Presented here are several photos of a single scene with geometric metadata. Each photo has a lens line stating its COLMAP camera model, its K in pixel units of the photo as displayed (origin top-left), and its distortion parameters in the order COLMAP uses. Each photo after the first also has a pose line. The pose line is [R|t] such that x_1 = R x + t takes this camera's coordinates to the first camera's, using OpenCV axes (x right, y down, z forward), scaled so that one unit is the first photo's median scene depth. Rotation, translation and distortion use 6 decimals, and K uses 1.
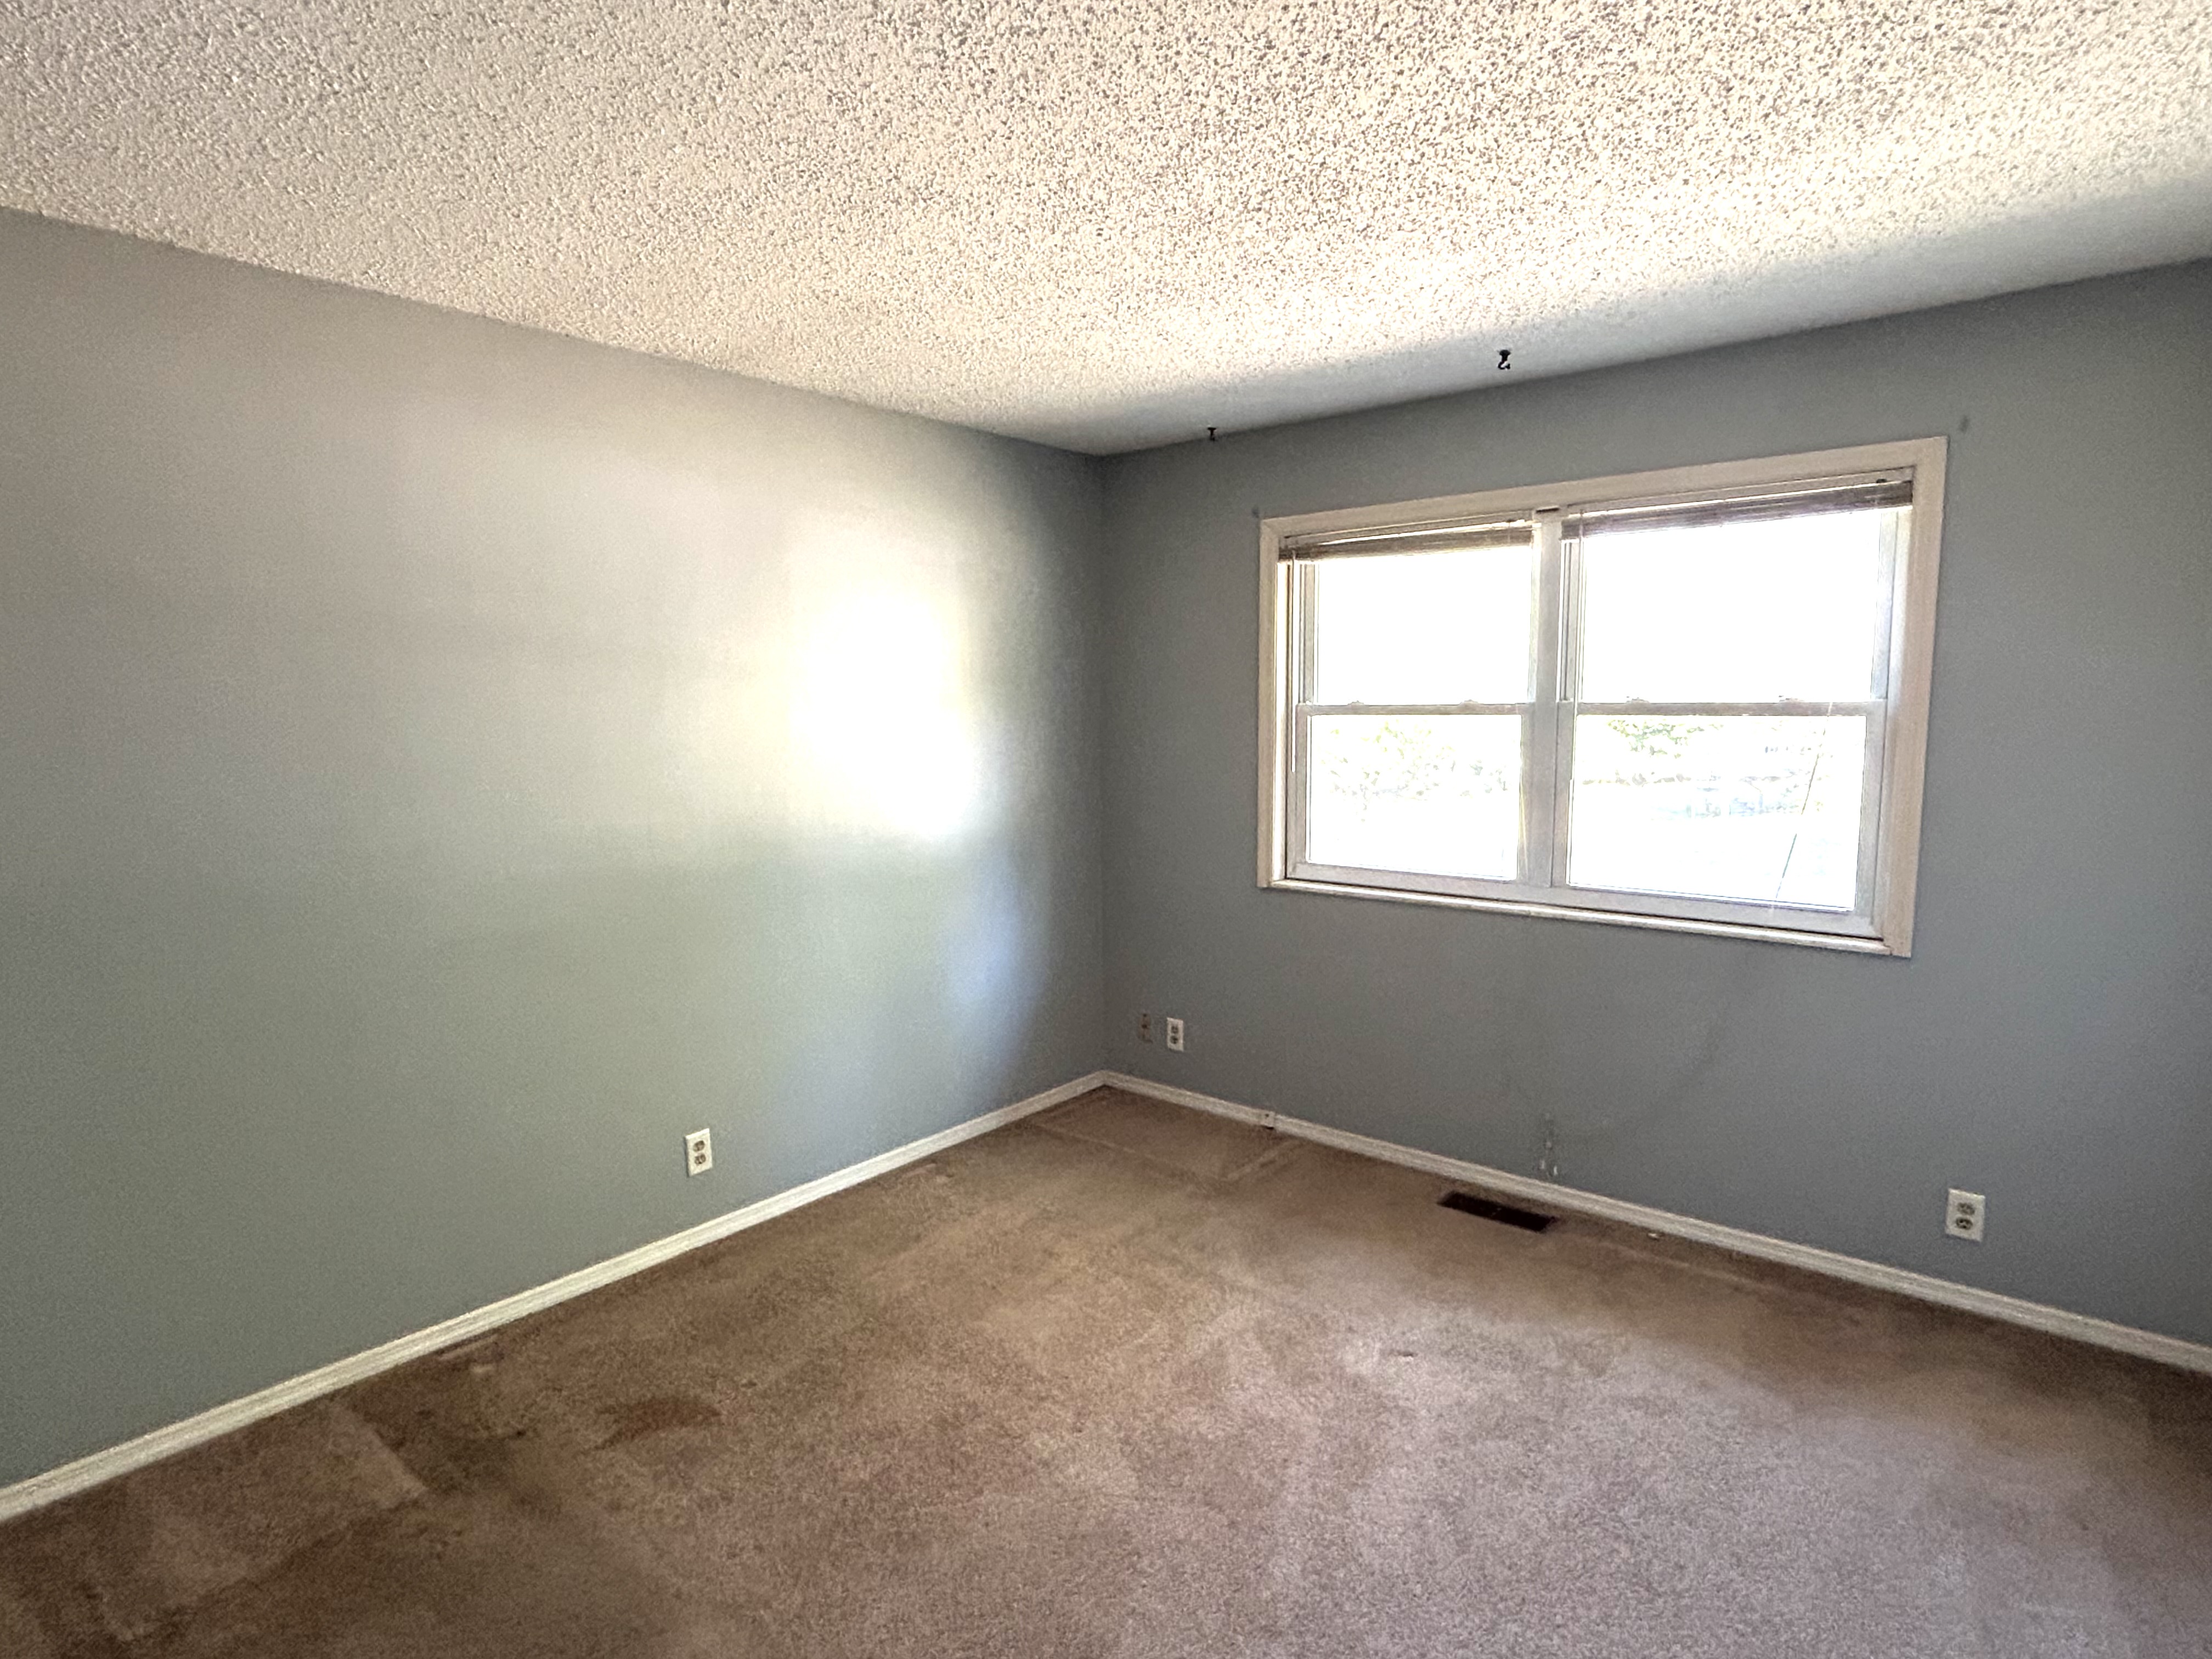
lens RADIAL K [[1186.6, 0, 1119.1], [0, 1186.6, 836.4], [0, 0, 1]] dist [-0.009835, 0.002369]
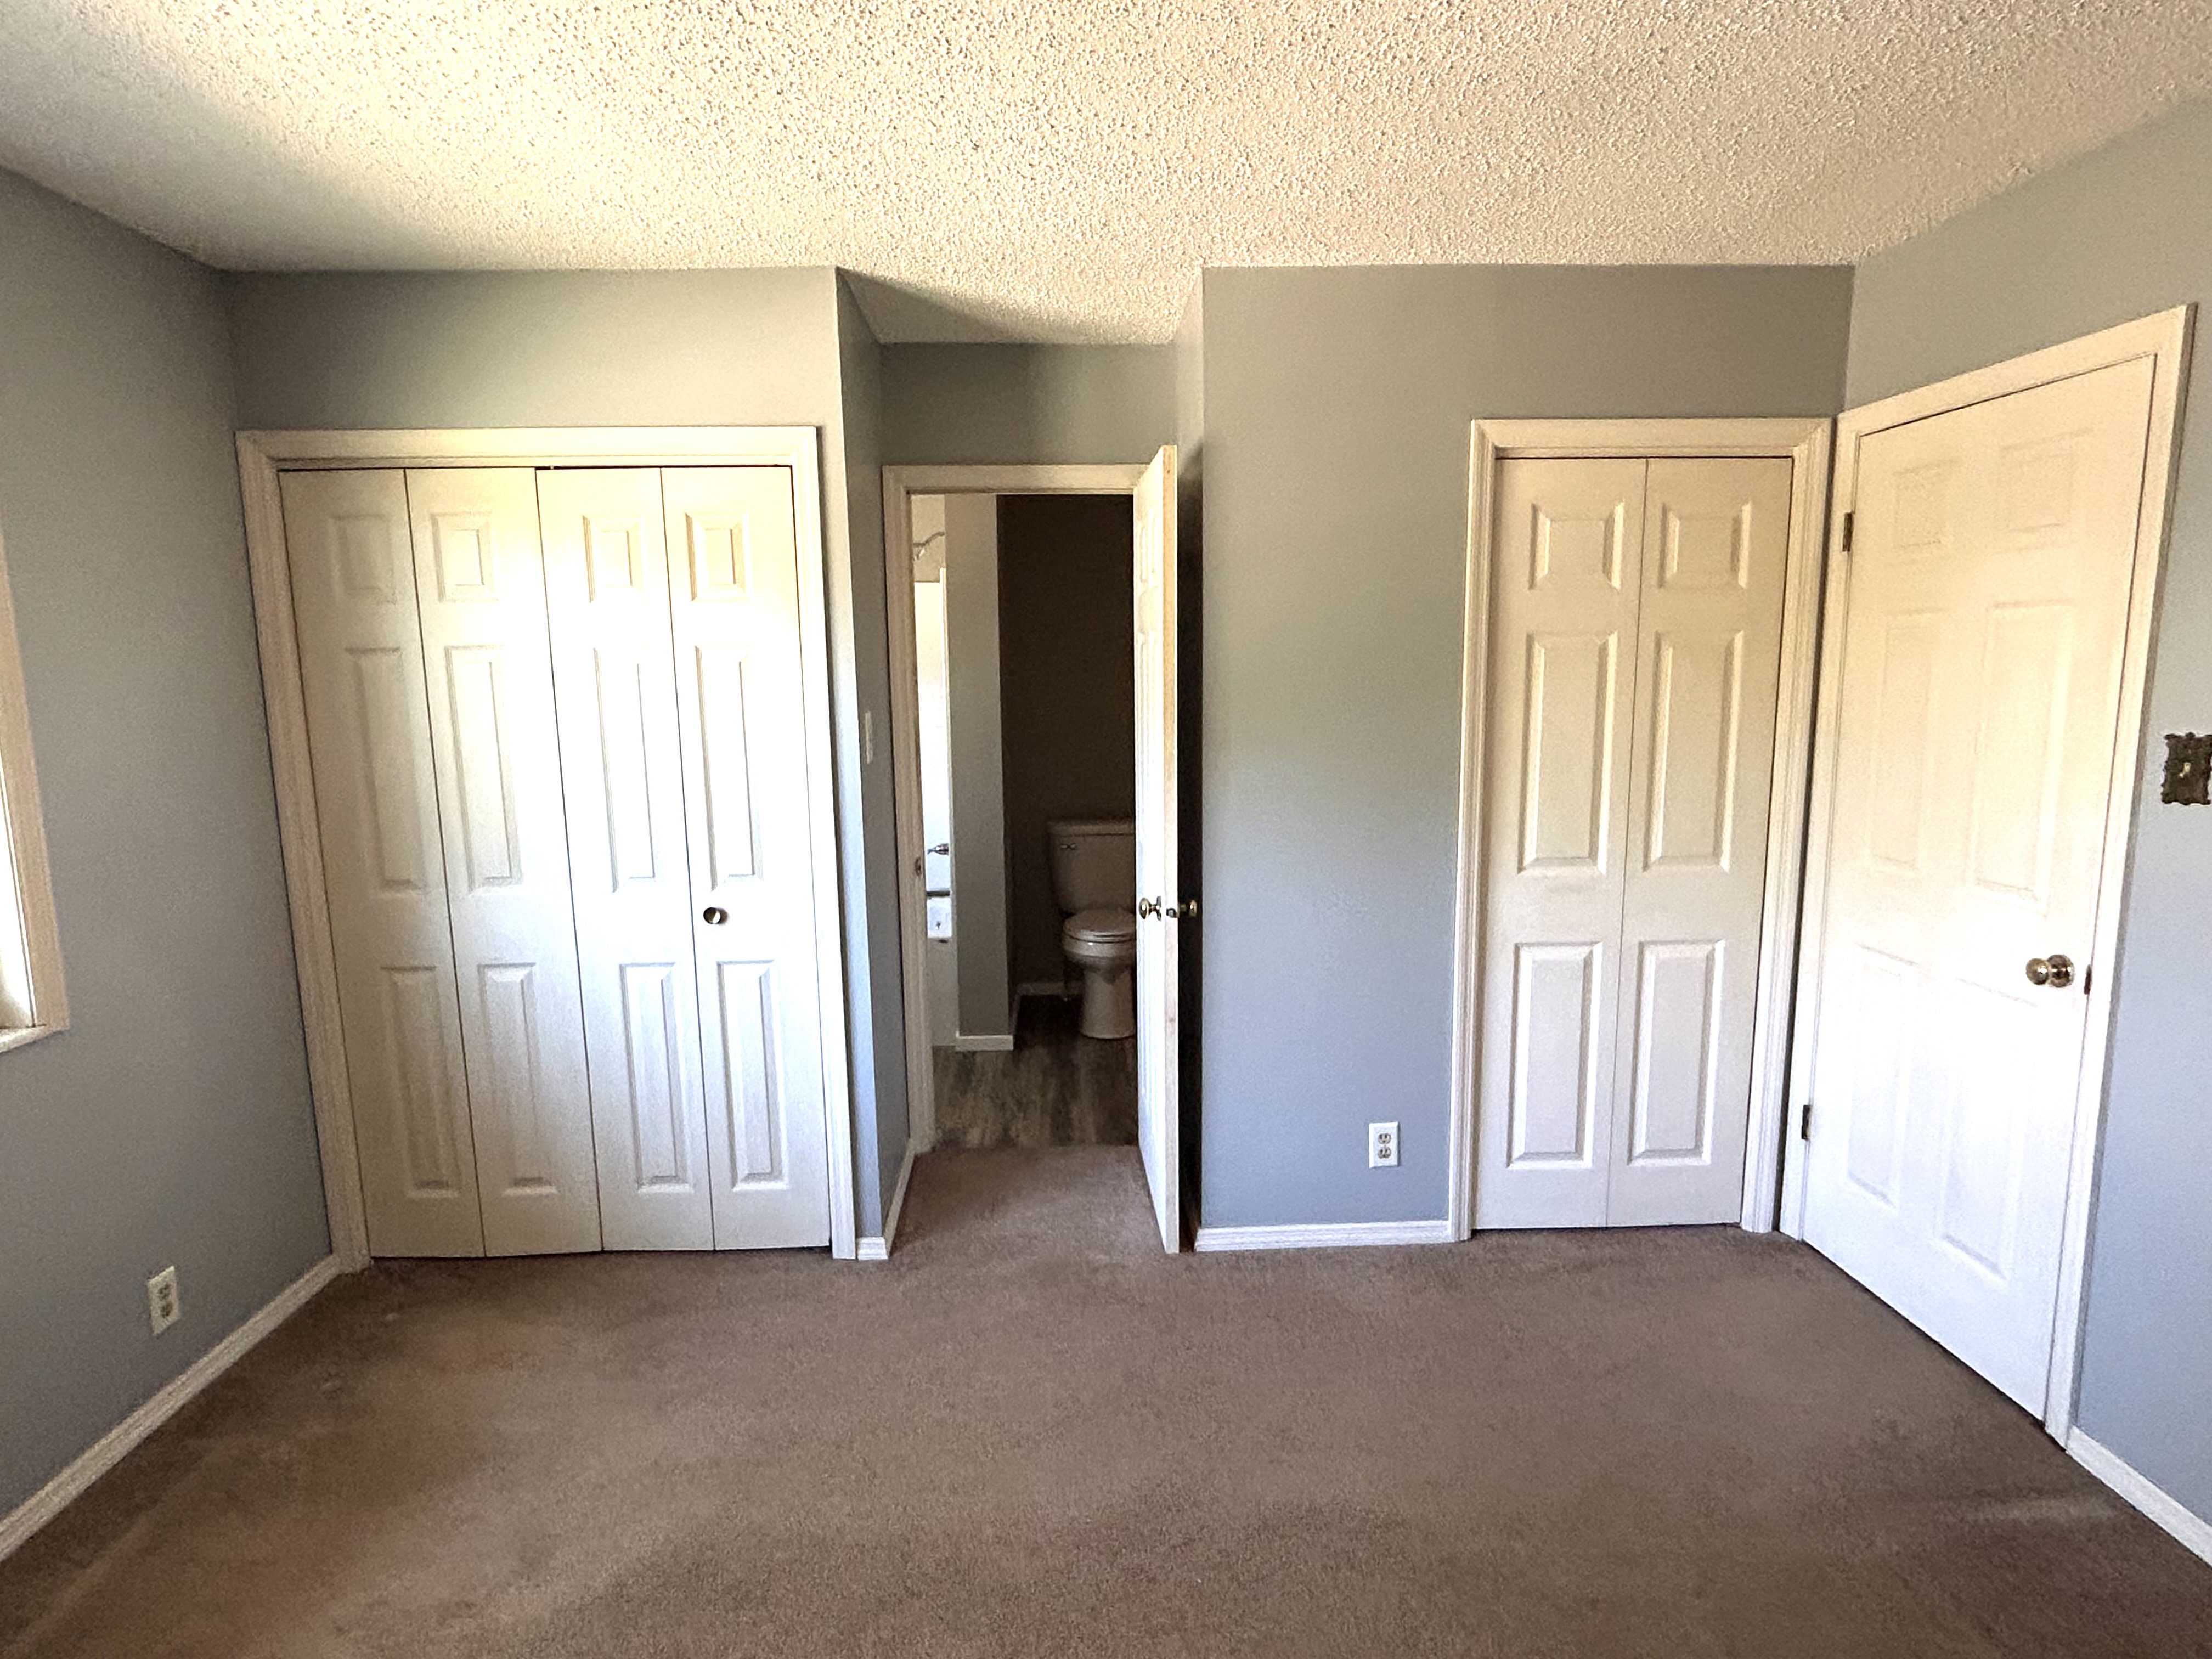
lens RADIAL K [[1183.2, 0, 1097.8], [0, 1183.2, 833.2], [0, 0, 1]] dist [-0.008186, 0.008004]
pose [[-0.651625, -0.092267, 0.752908, -0.283163], [0.104734, 0.972124, 0.209777, -0.096488], [-0.751276, 0.215551, -0.623797, 0.854429]]
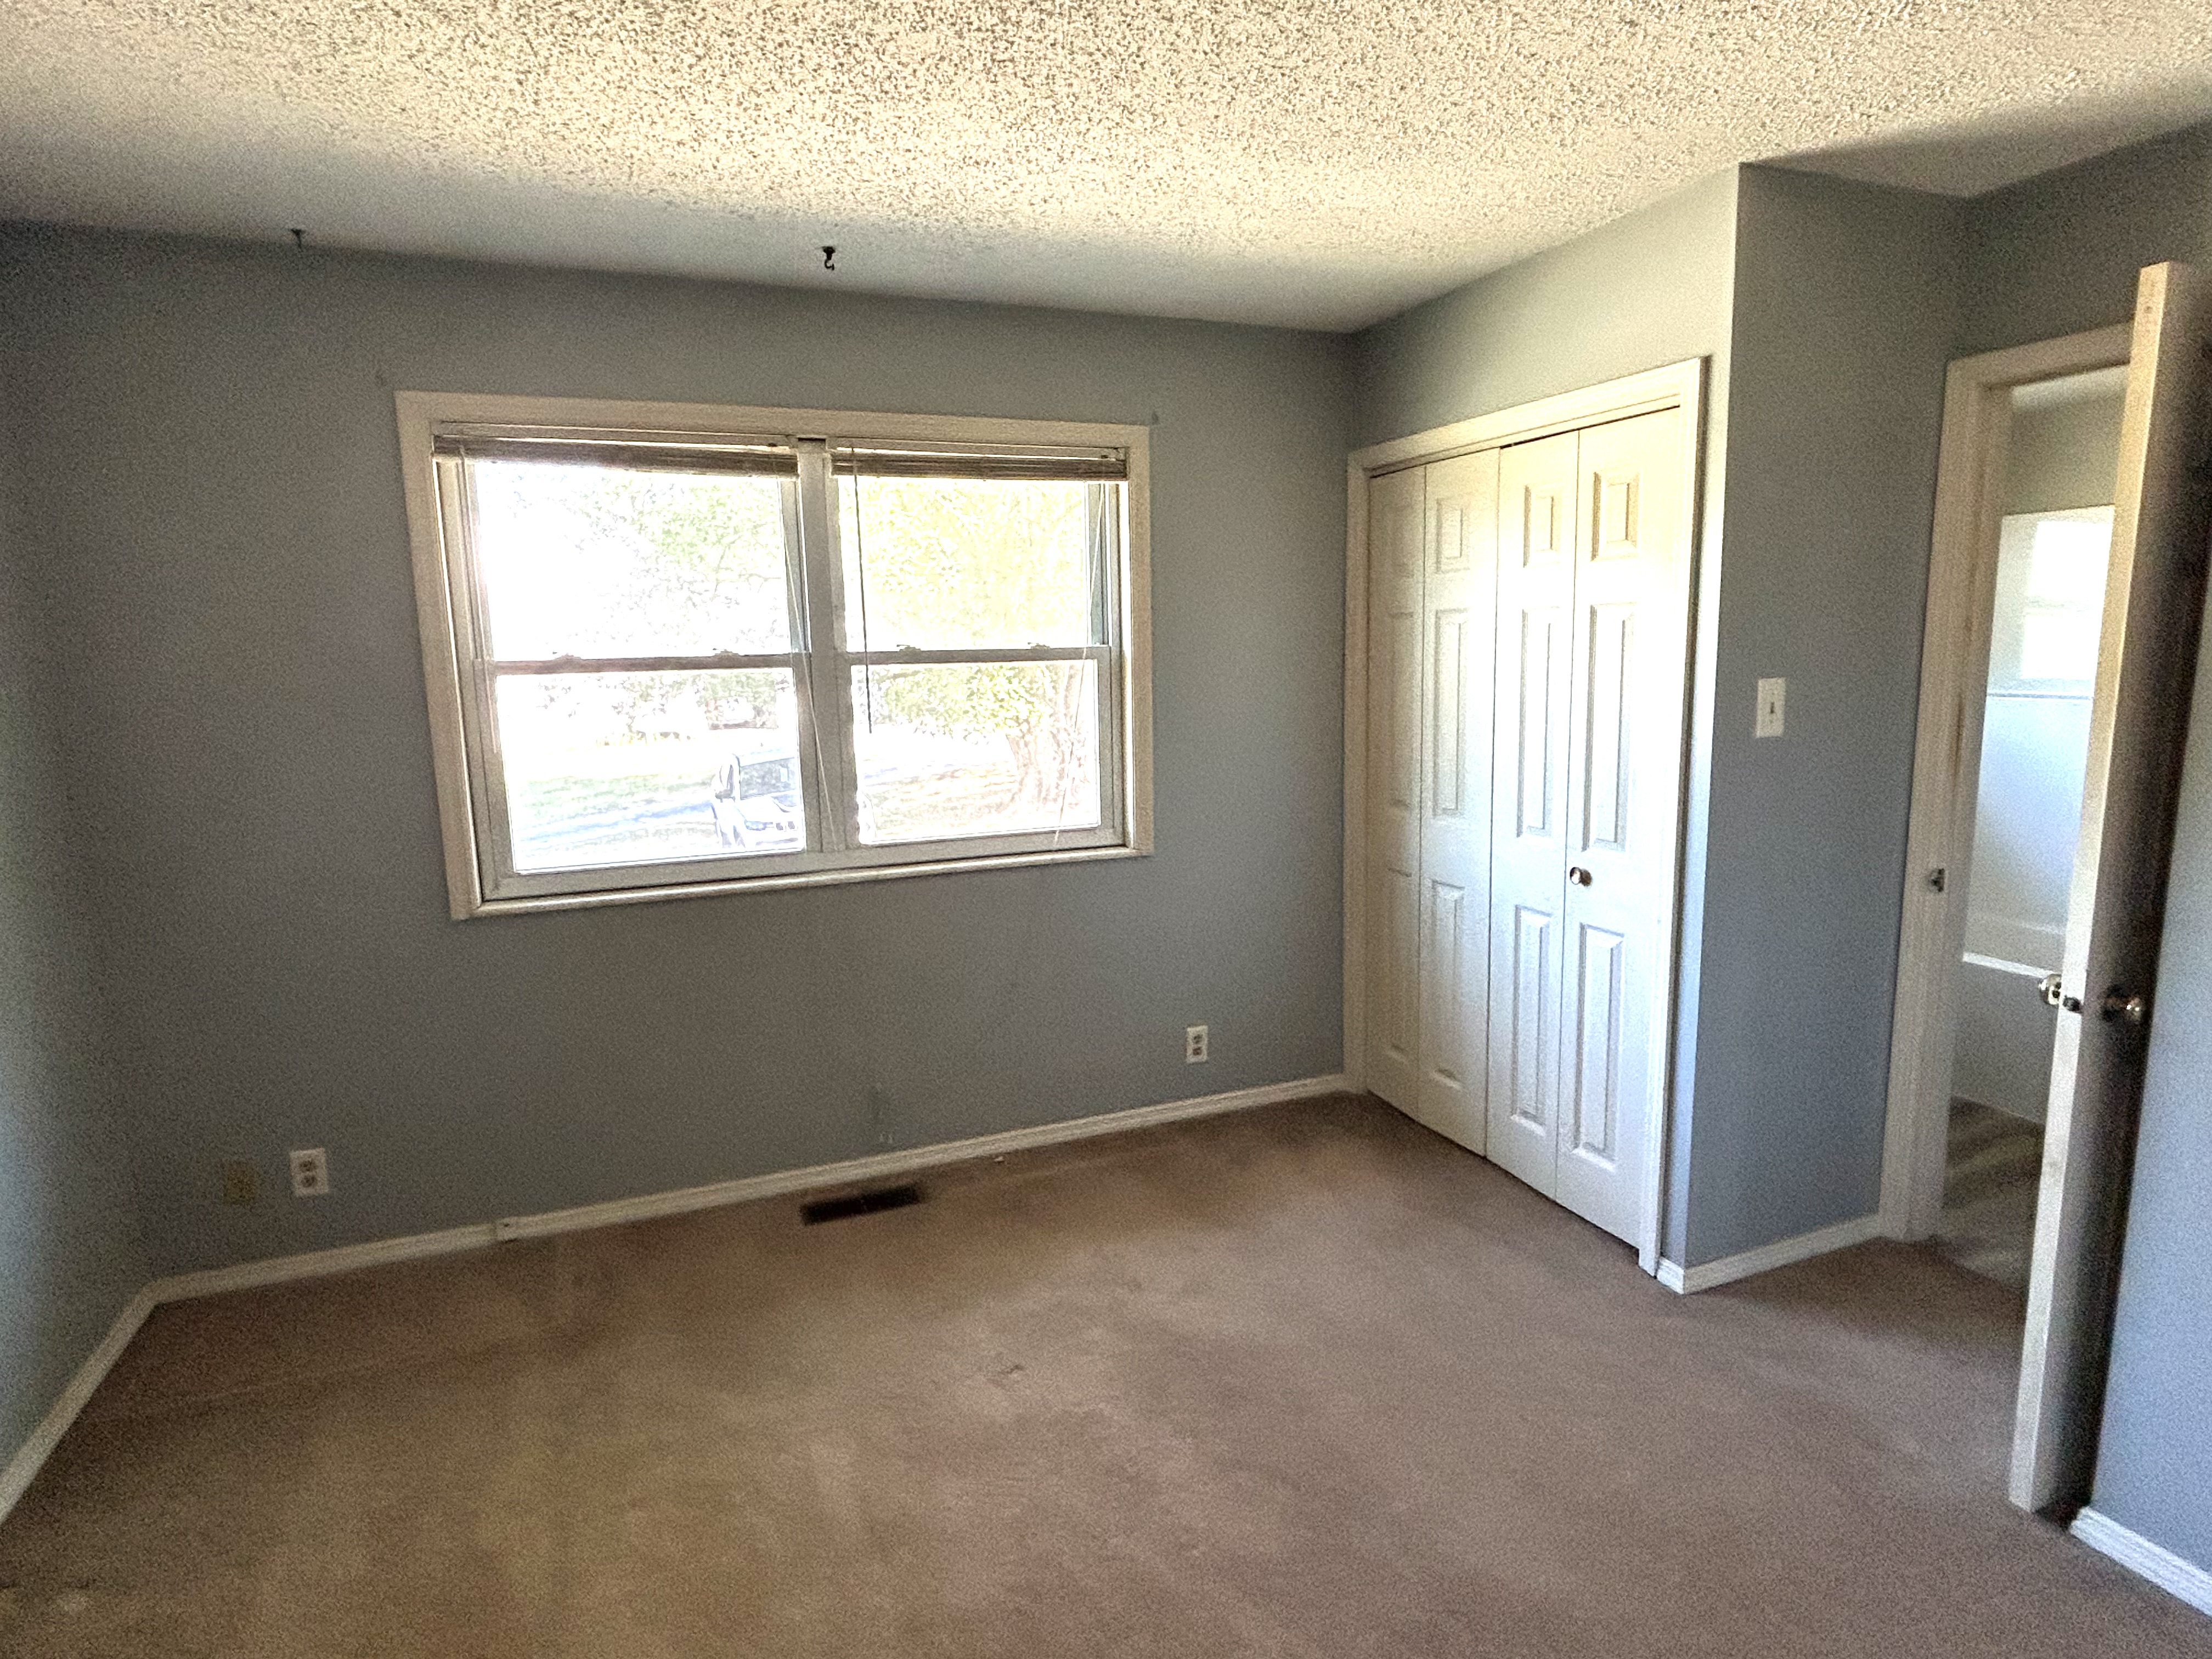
lens RADIAL K [[1183.2, 0, 1097.8], [0, 1183.2, 833.2], [0, 0, 1]] dist [-0.008186, 0.008004]
pose [[0.486018, -0.142867, 0.862192, -0.372778], [0.117630, 0.988265, 0.097449, -0.041067], [-0.865997, 0.054058, 0.497120, 0.393621]]
